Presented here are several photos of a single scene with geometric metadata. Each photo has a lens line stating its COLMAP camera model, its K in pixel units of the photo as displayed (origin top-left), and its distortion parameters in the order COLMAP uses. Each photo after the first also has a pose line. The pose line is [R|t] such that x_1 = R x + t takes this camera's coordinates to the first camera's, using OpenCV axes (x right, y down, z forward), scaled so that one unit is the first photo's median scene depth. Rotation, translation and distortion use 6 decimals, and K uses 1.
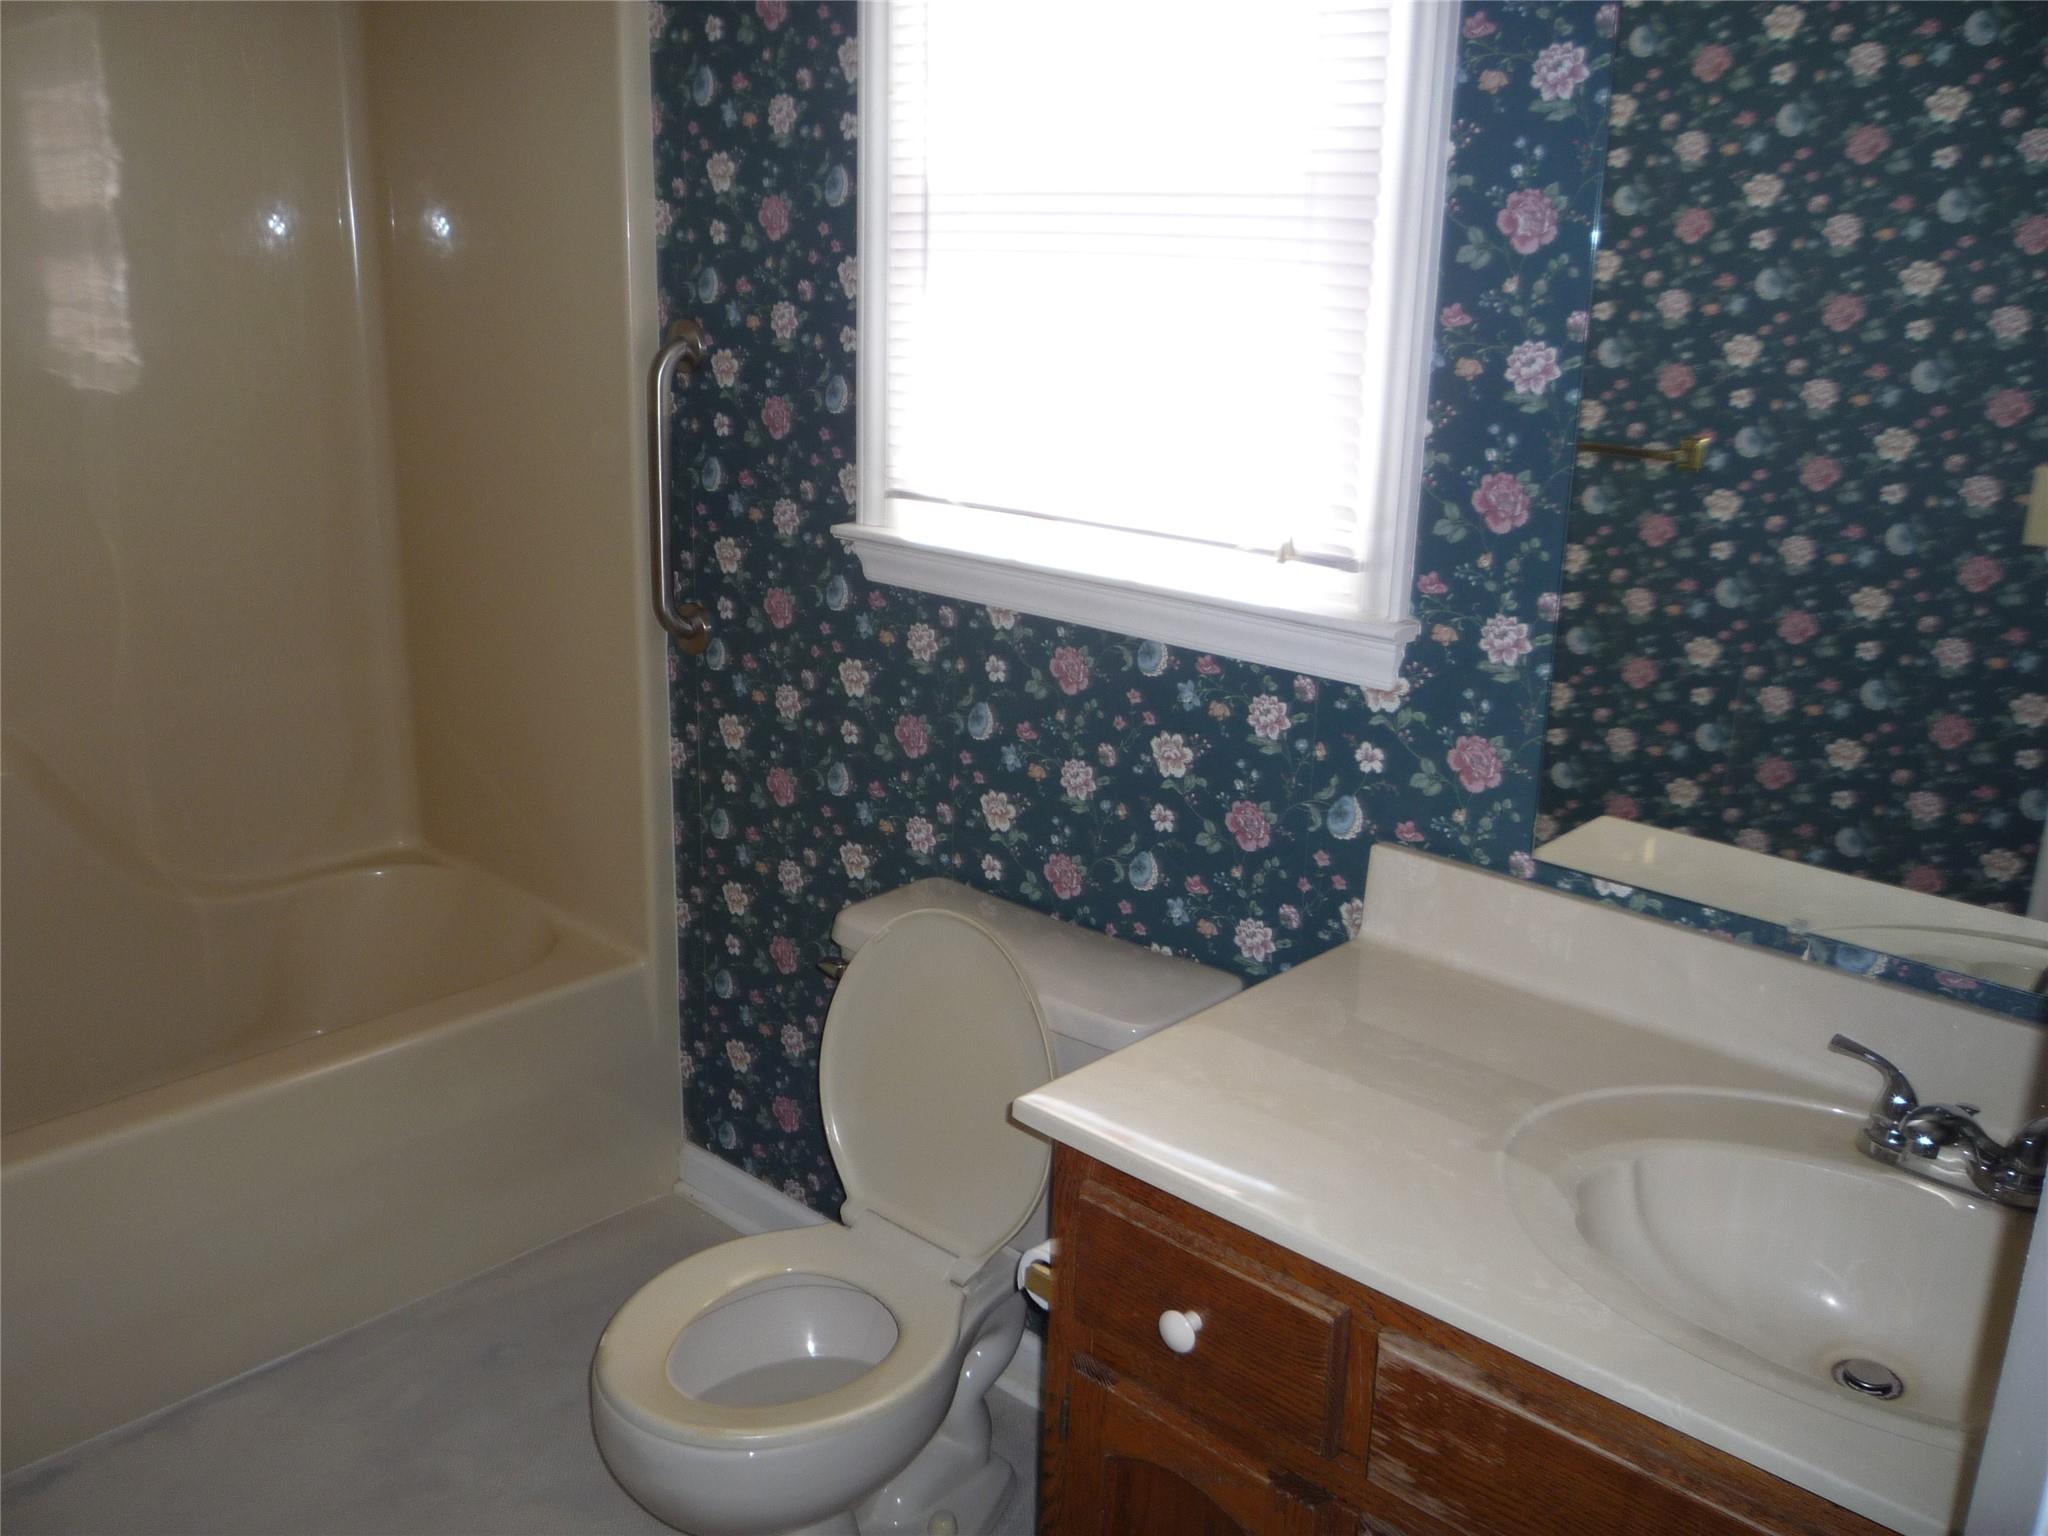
lens RADIAL K [[1766.5, 0, 1021.3], [0, 1766.5, 766.8], [0, 0, 1]] dist [-0.057110, 0.004967]
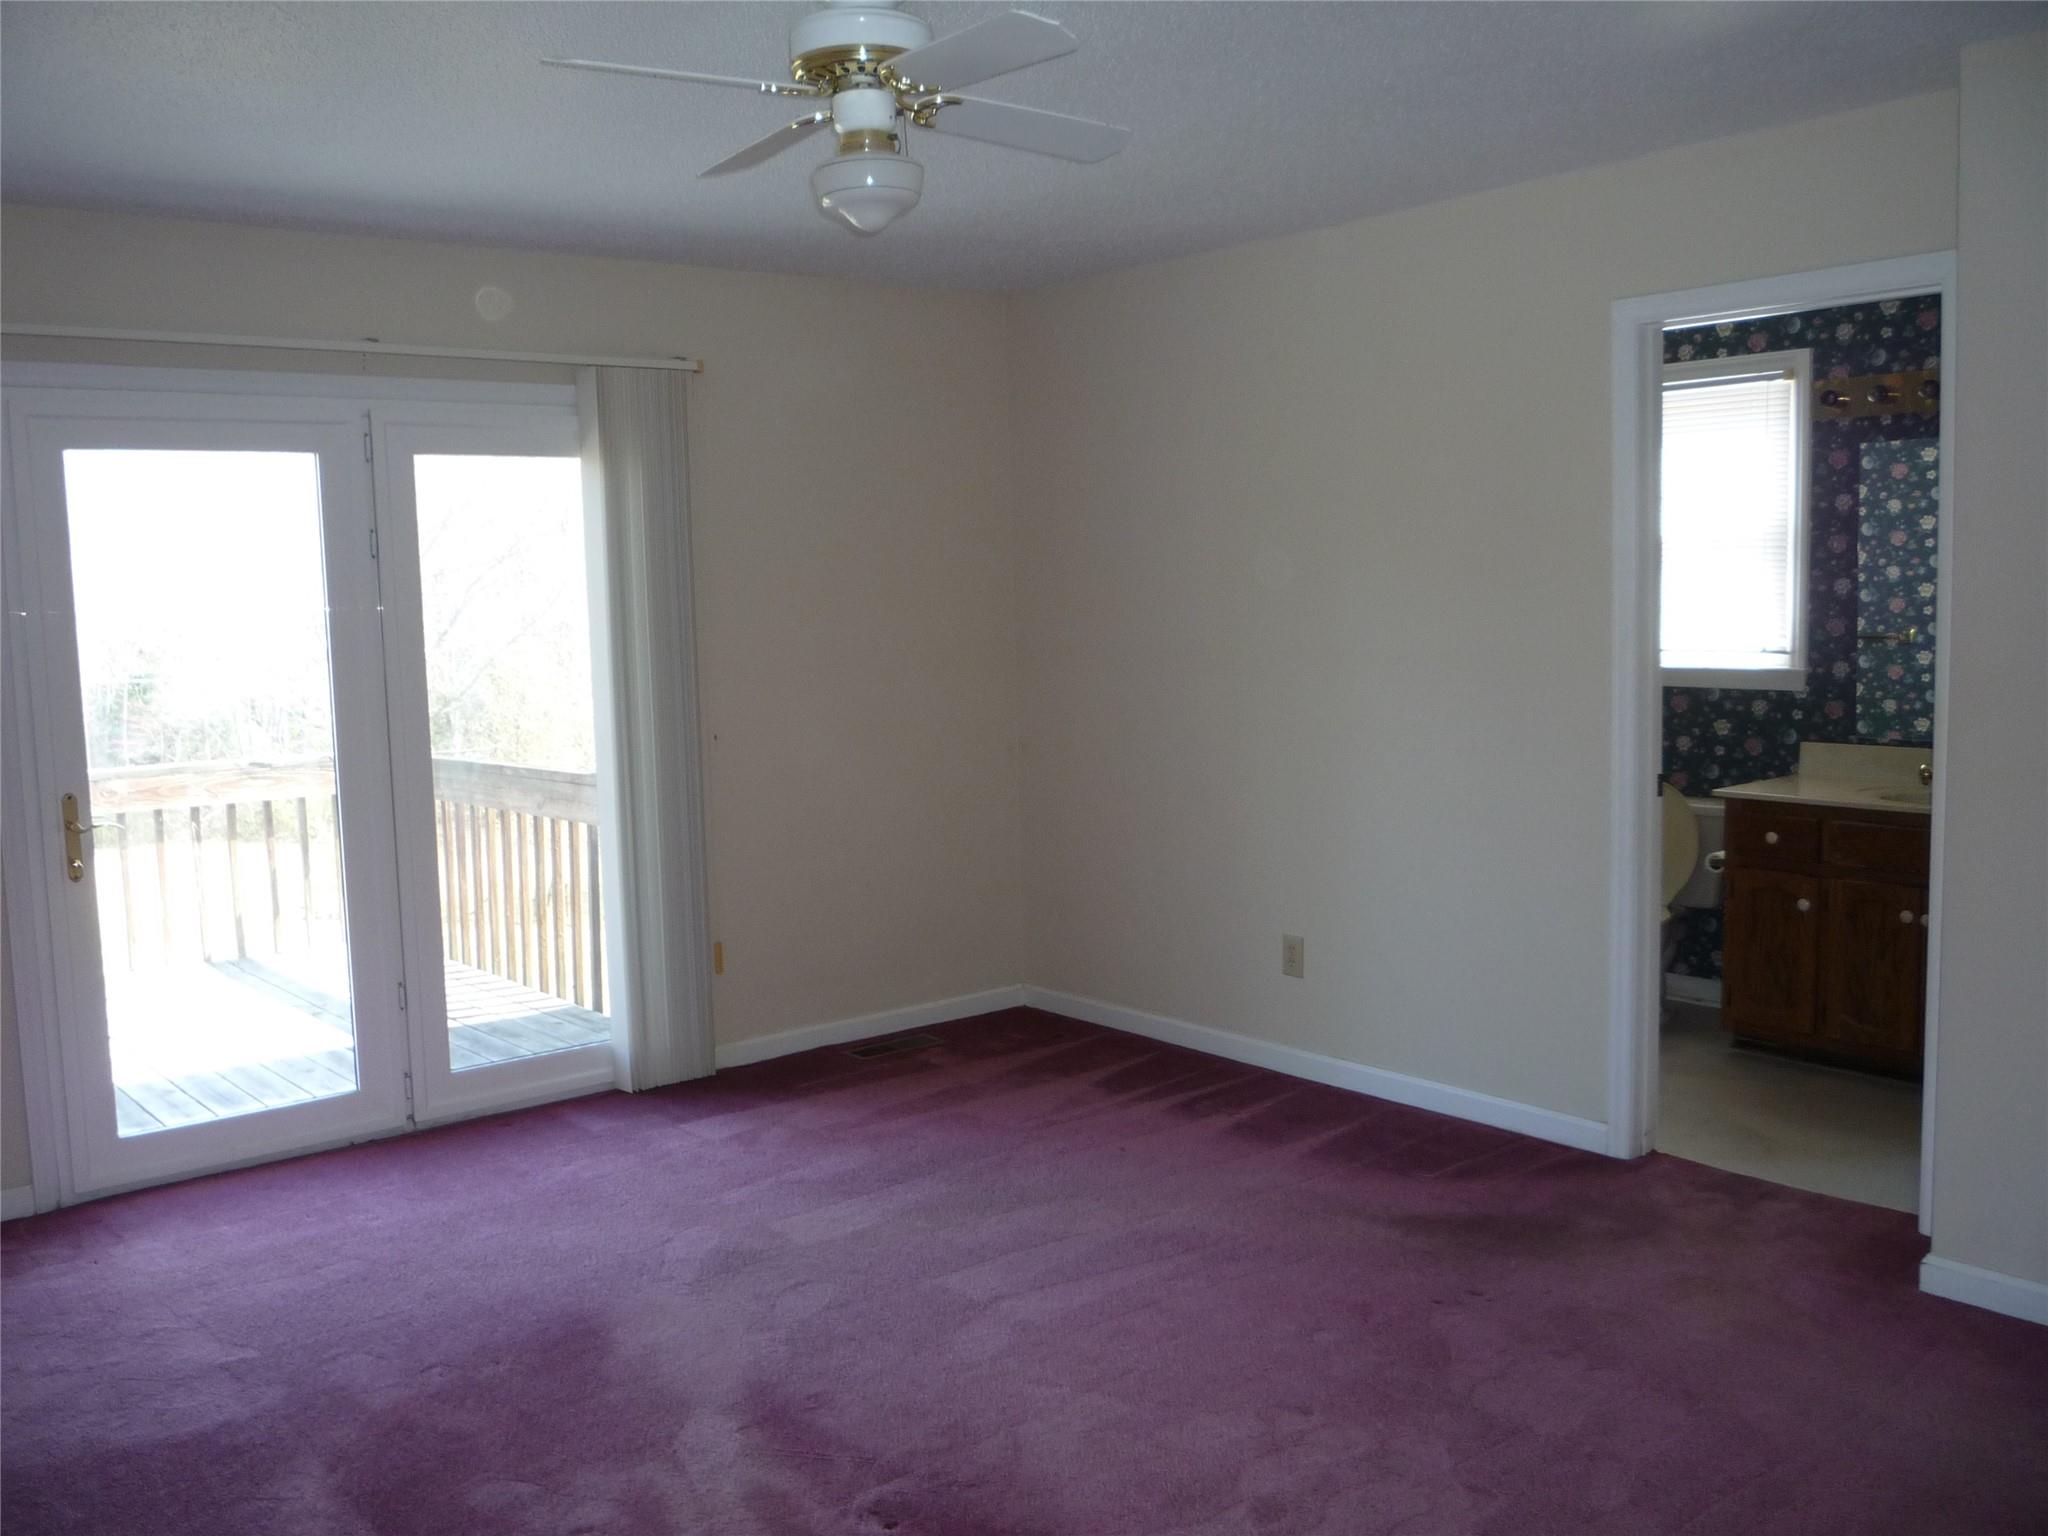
lens RADIAL K [[1766.5, 0, 1025.5], [0, 1766.5, 765.4], [0, 0, 1]] dist [-0.057110, 0.004967]
pose [[0.990204, -0.037431, -0.134519, -0.694695], [0.011865, 0.982470, -0.186042, 0.603662], [0.139125, 0.182623, 0.973290, -2.037022]]
